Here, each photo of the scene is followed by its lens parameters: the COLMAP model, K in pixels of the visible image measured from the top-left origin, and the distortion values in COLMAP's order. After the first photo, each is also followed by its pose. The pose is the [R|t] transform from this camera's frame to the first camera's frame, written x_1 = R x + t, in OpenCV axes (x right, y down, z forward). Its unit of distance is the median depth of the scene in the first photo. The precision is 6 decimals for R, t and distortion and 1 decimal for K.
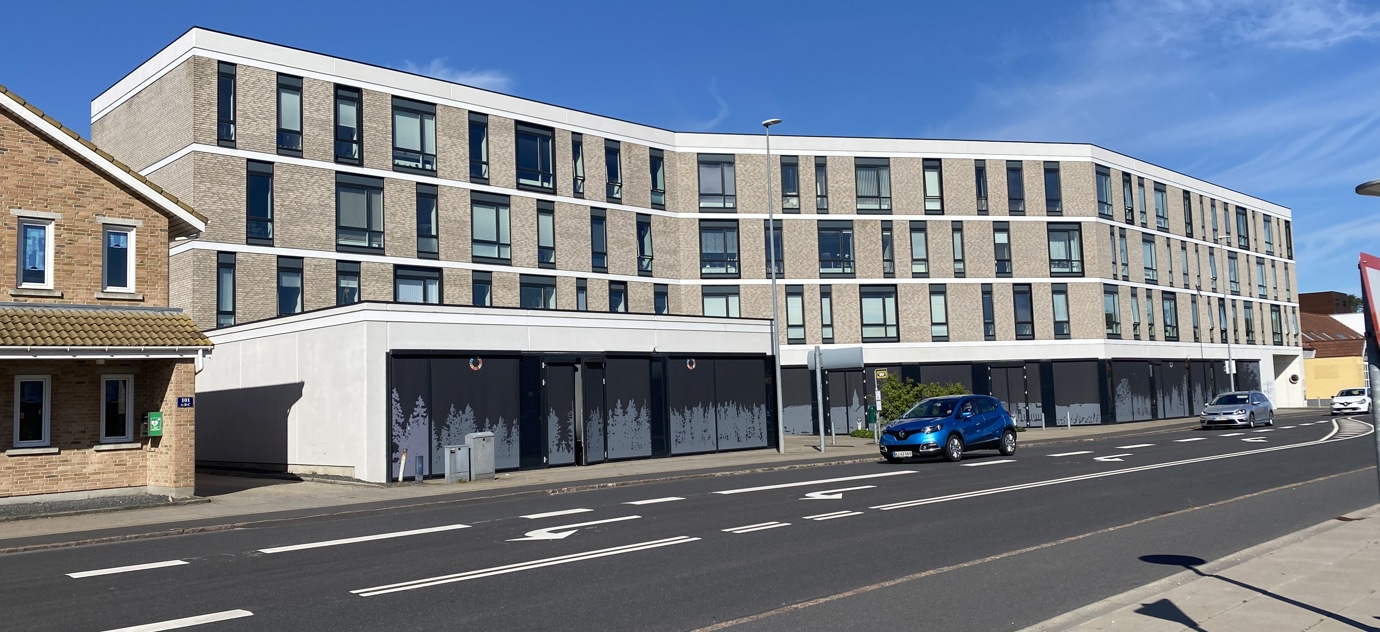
lens RADIAL K [[1065.1, 0, 684.7], [0, 1065.1, 316.5], [0, 0, 1]] dist [0.051034, -0.093160]
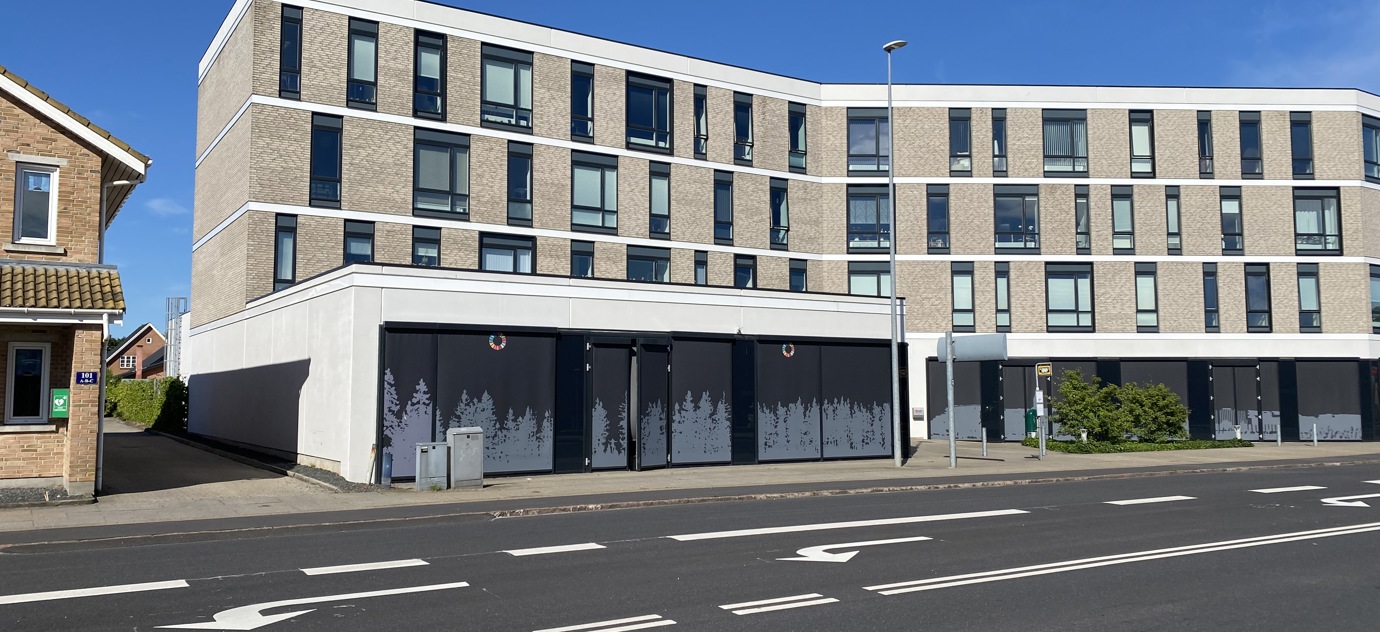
lens RADIAL K [[1065.1, 0, 678.7], [0, 1065.1, 317.1], [0, 0, 1]] dist [0.051034, -0.093160]
pose [[0.978194, 0.017927, -0.206919, 0.077160], [-0.015593, 0.999795, 0.012907, 0.008822], [0.207108, -0.009399, 0.978273, 0.160322]]
